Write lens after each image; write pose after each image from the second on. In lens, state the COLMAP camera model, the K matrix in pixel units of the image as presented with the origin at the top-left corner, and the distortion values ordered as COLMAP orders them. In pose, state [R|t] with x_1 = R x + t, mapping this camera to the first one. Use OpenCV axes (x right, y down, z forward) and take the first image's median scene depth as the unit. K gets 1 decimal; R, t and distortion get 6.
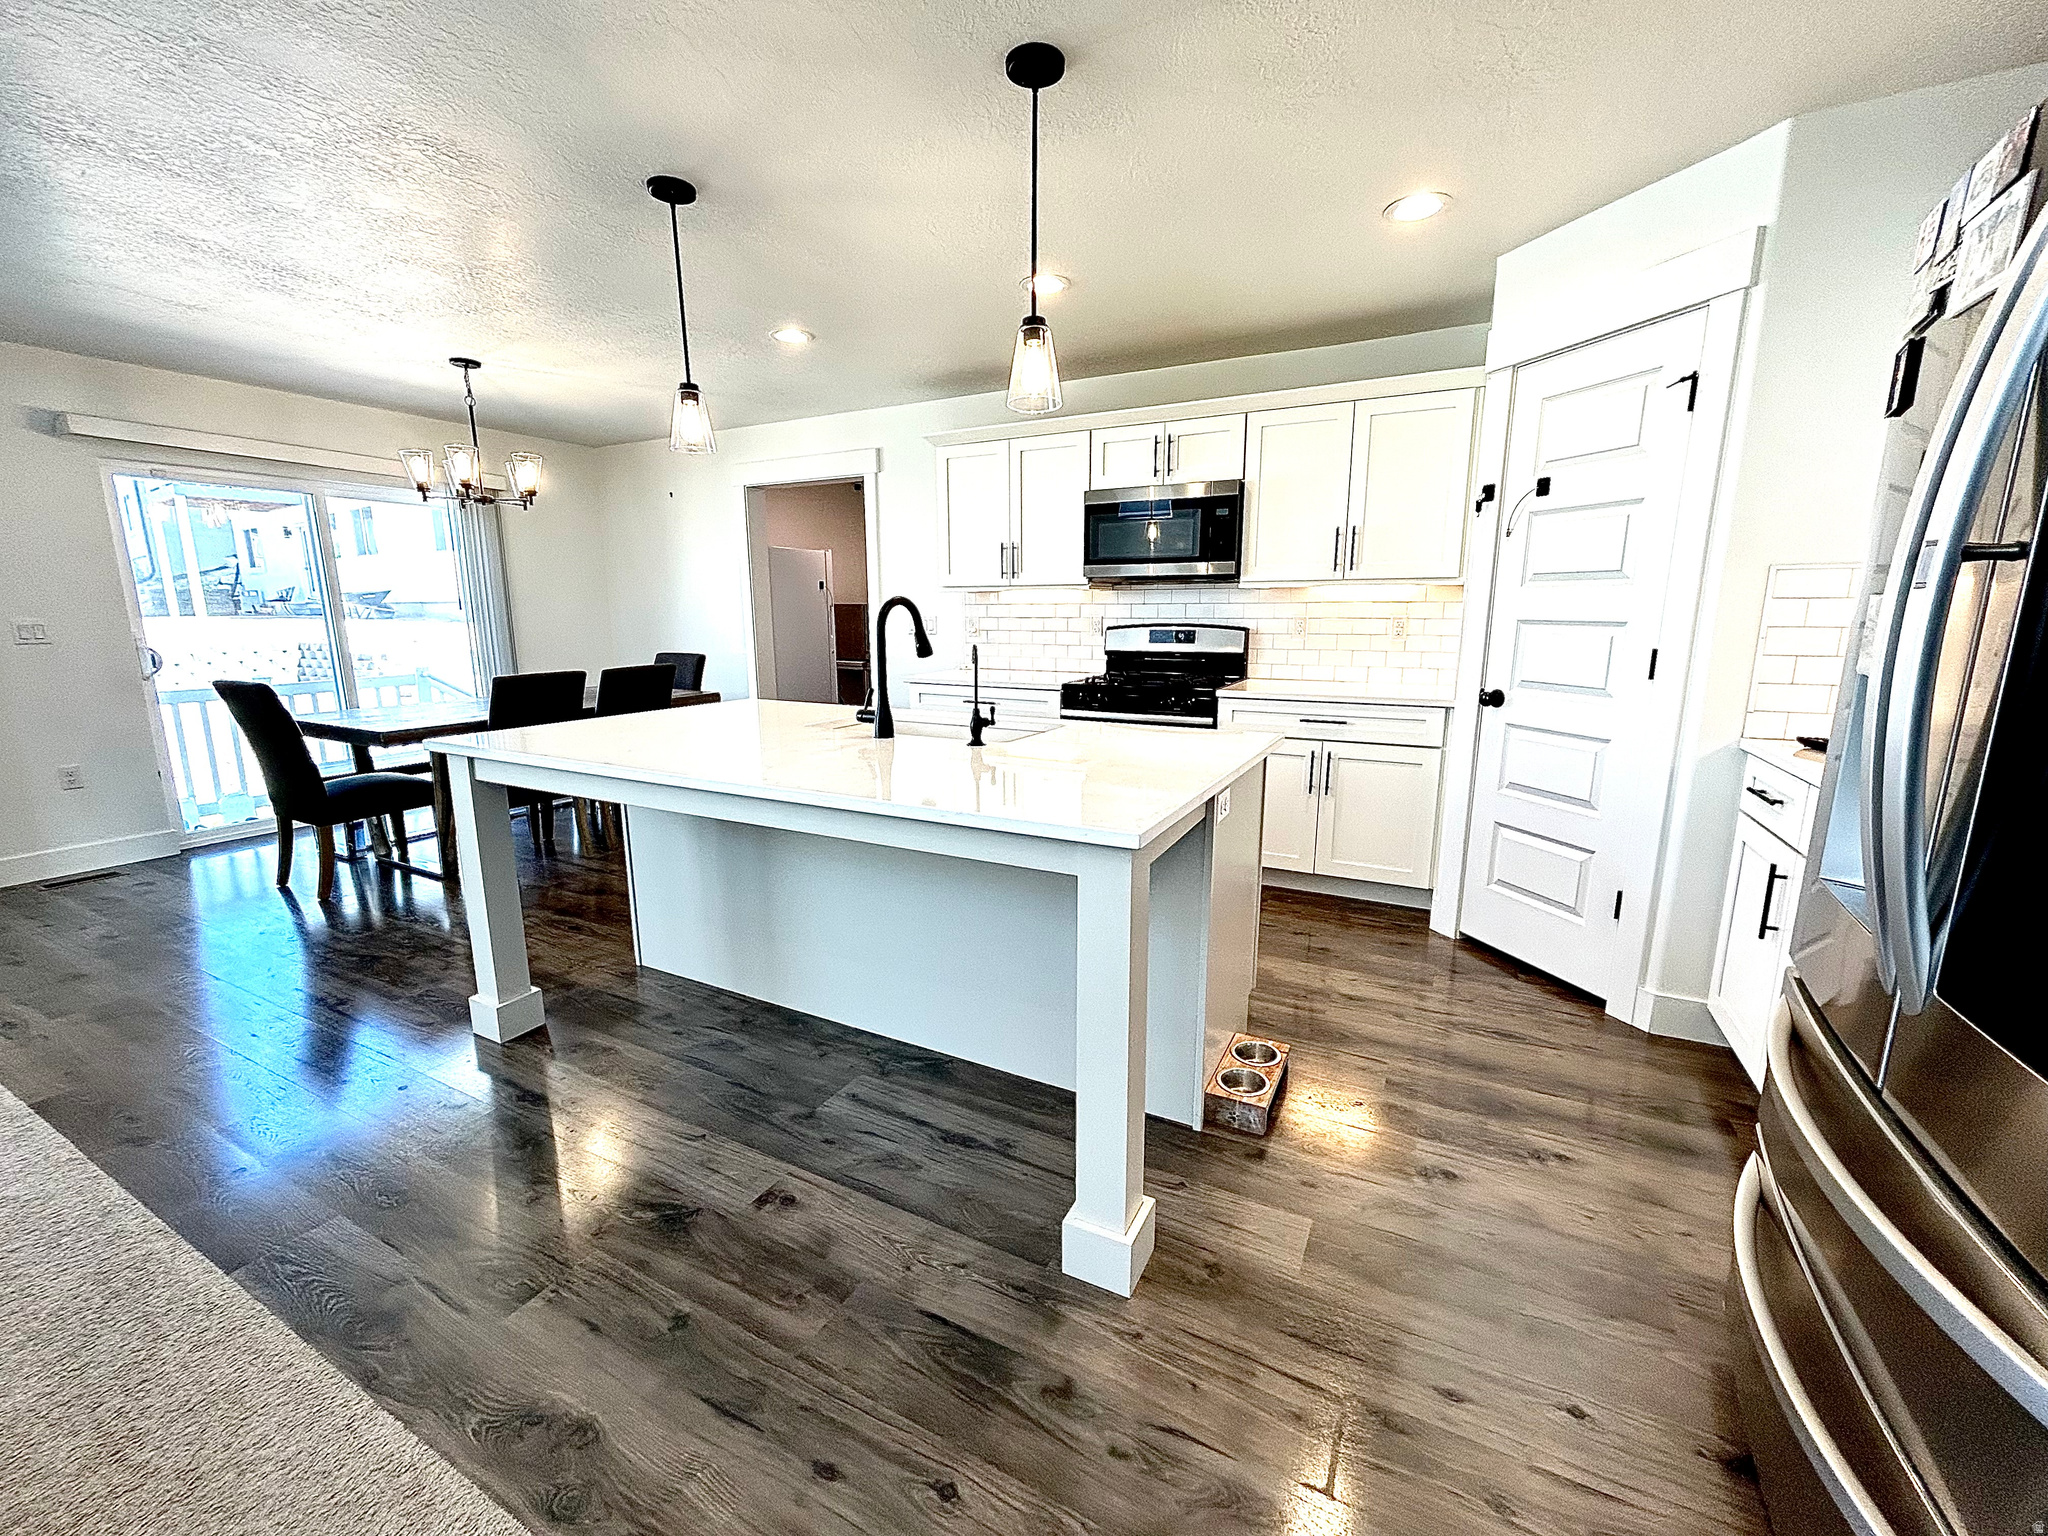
lens RADIAL K [[827.2, 0, 1027.1], [0, 827.2, 763.6], [0, 0, 1]] dist [-0.003496, 0.000484]
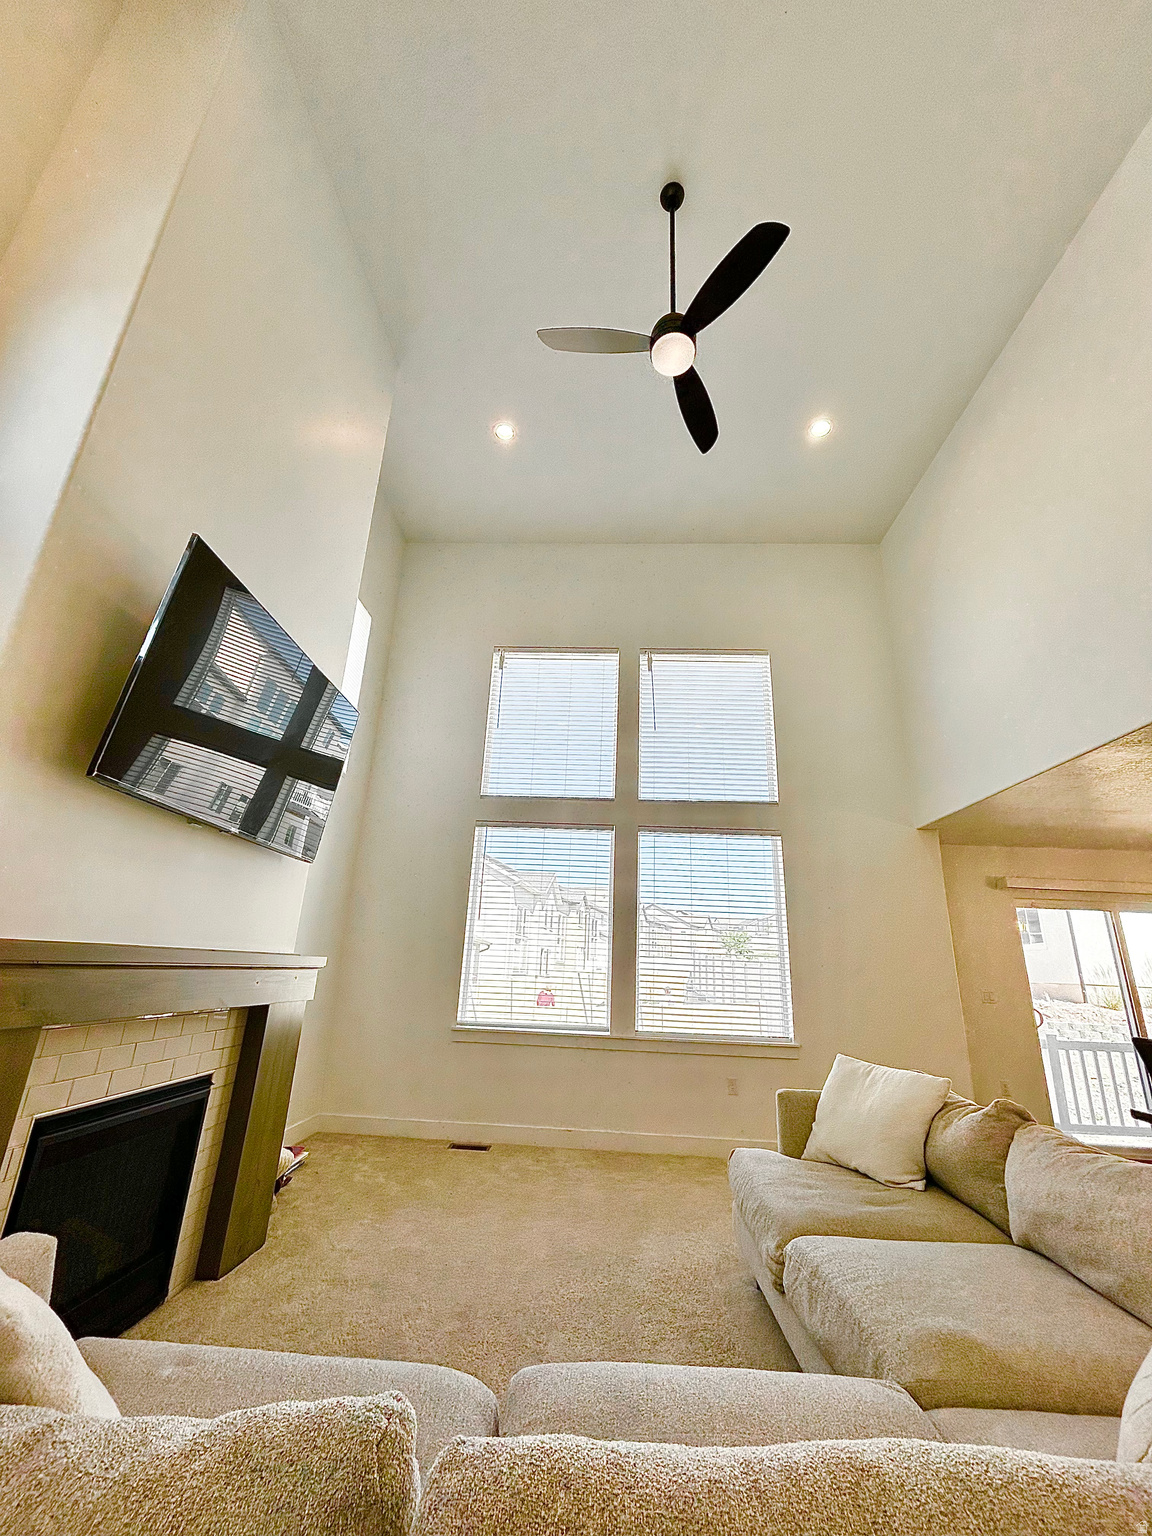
lens RADIAL K [[620.4, 0, 580.9], [0, 620.4, 769.4], [0, 0, 1]] dist [-0.003496, 0.000484]
pose [[0.426673, -0.257272, -0.867042, -0.356087], [-0.208873, 0.904737, -0.371244, 0.108779], [0.879956, 0.339502, 0.332290, -0.536722]]
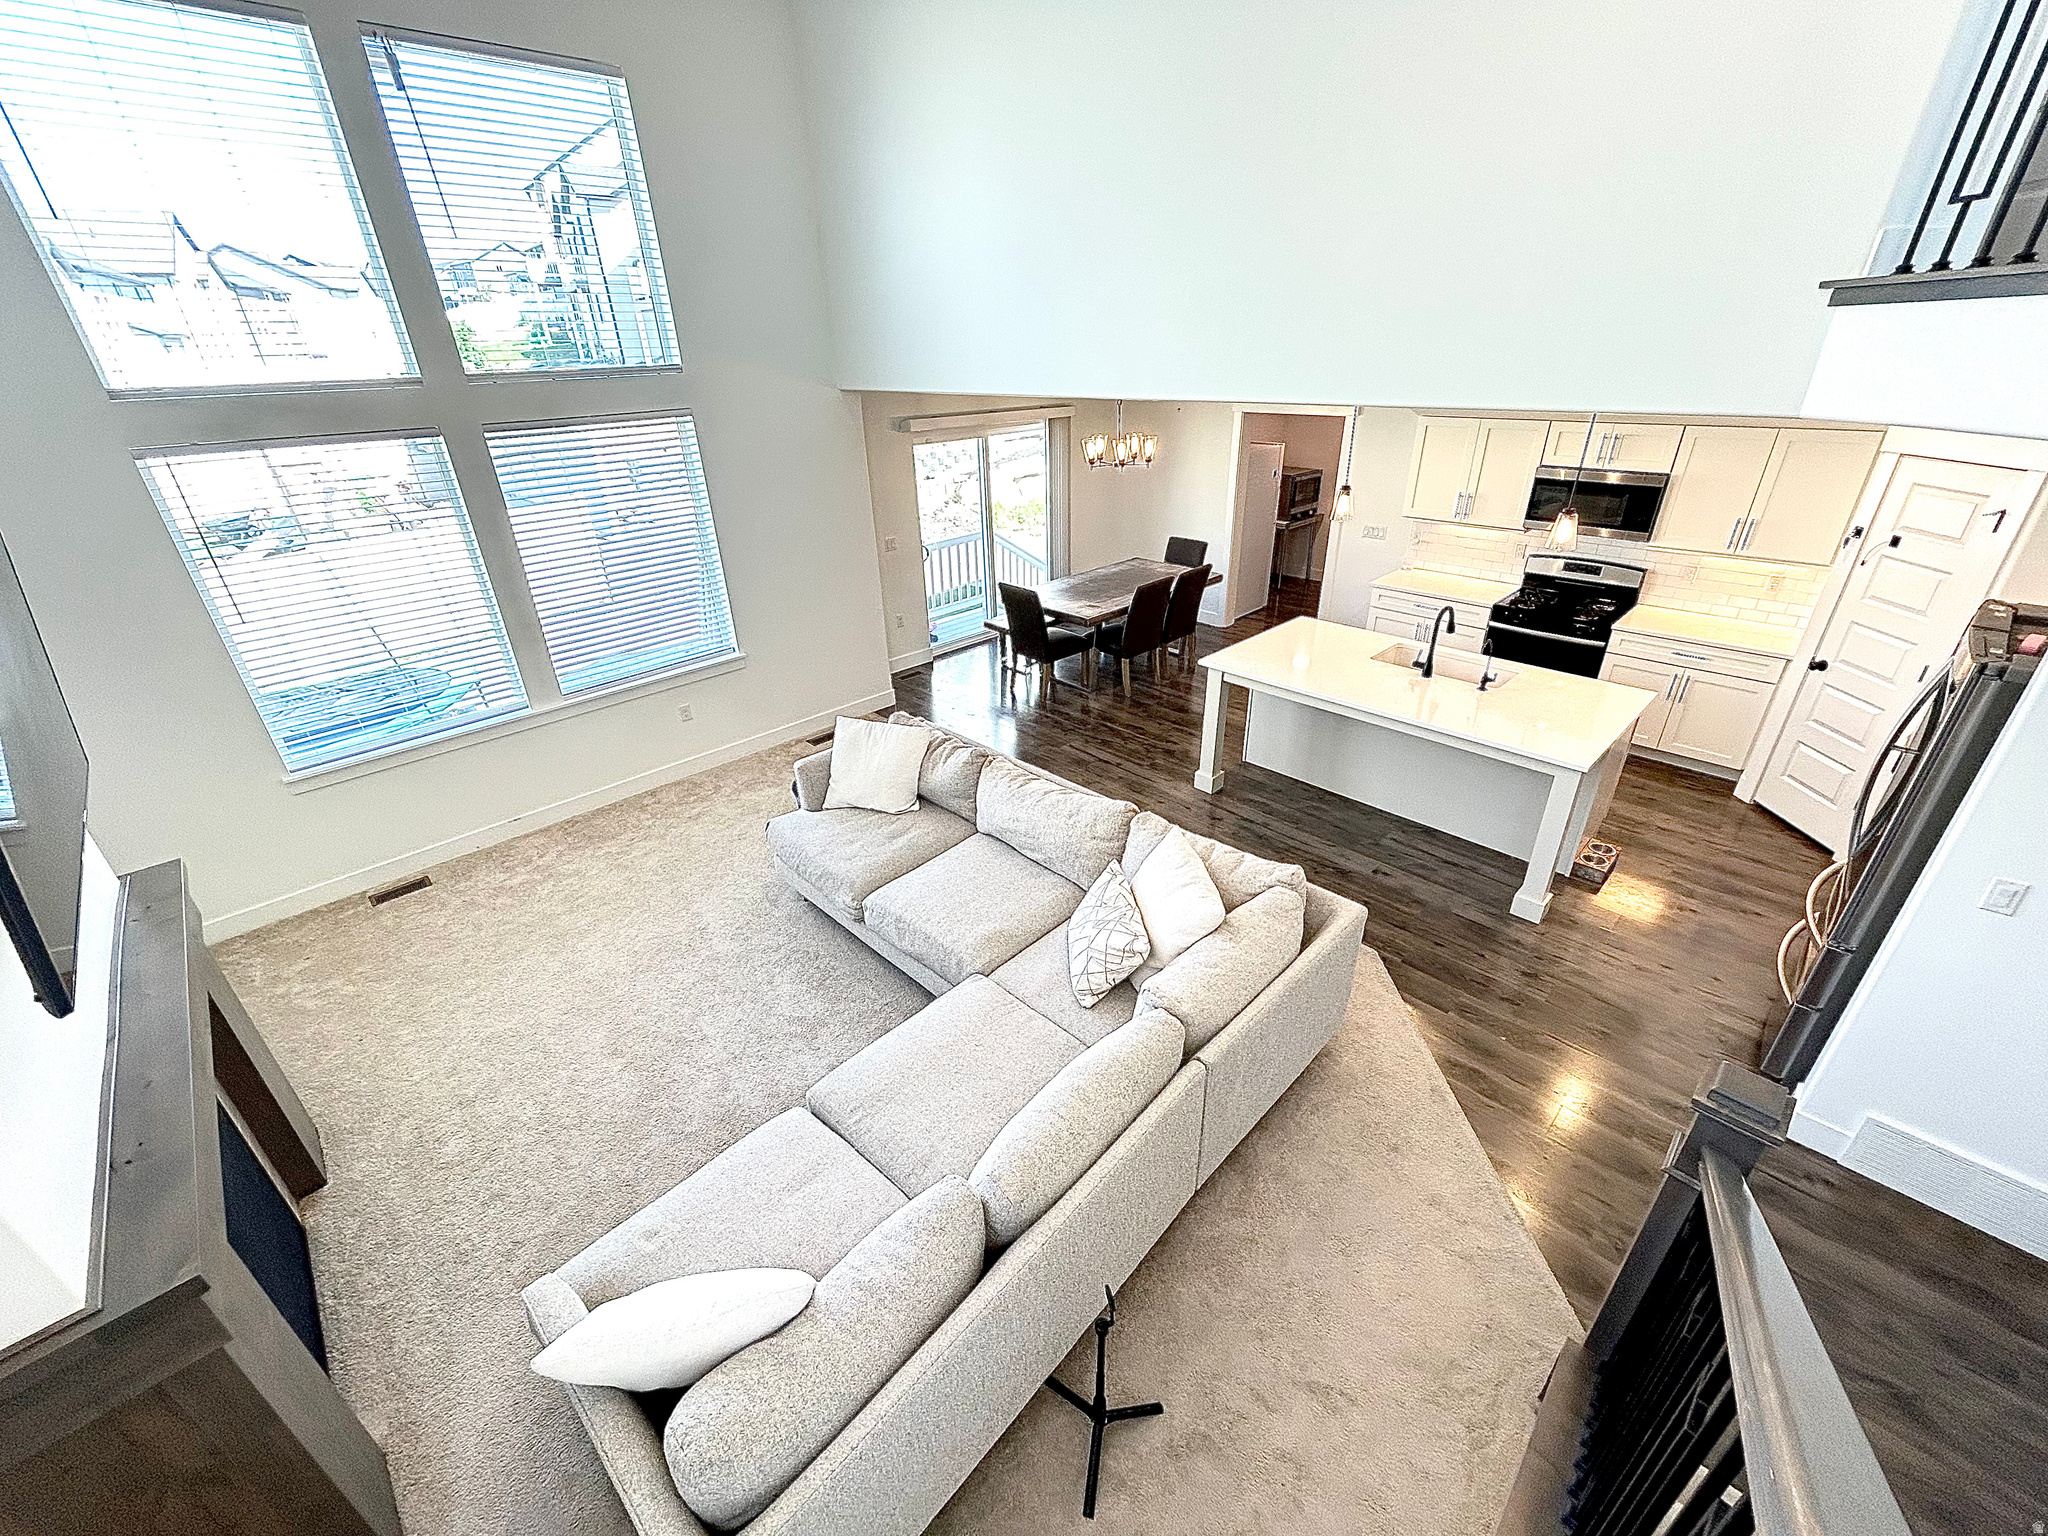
lens RADIAL K [[827.2, 0, 1019.3], [0, 827.2, 771.3], [0, 0, 1]] dist [-0.003496, 0.000484]
pose [[0.946023, 0.125847, -0.298669, -0.387515], [-0.032490, 0.953717, 0.298946, -0.307696], [0.322467, -0.273106, 0.906327, -0.979750]]
